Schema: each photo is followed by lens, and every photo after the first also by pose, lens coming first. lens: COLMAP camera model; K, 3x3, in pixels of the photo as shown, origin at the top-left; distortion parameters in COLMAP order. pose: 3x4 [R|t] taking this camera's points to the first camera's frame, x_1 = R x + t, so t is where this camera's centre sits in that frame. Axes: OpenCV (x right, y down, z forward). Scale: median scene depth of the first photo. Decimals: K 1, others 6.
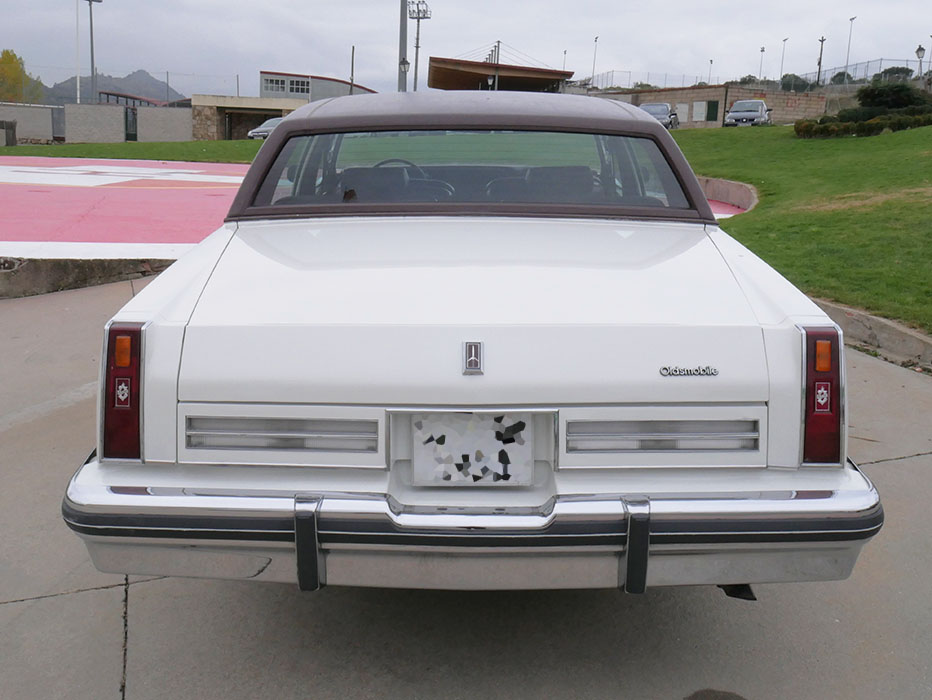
lens RADIAL K [[871.9, 0, 568.5], [0, 871.9, 347.3], [0, 0, 1]] dist [0.008666, -0.009425]
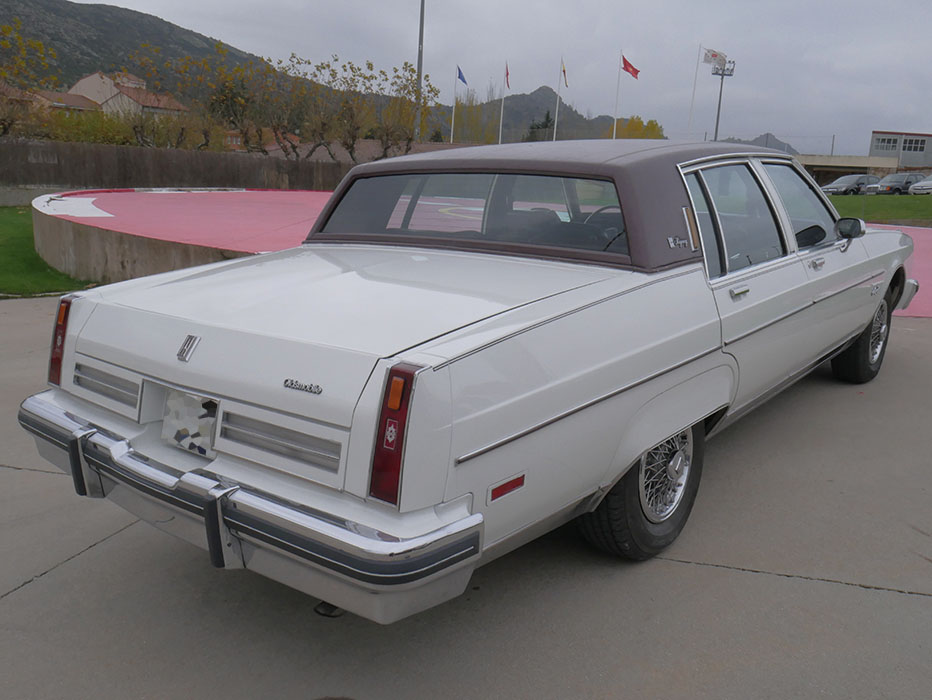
lens RADIAL K [[871.9, 0, 568.5], [0, 871.9, 347.3], [0, 0, 1]] dist [0.008666, -0.009425]
pose [[0.779261, 0.125580, -0.613989, 0.662456], [-0.164532, 0.986346, -0.007082, -0.042262], [0.604717, 0.106539, 0.789283, 0.209339]]
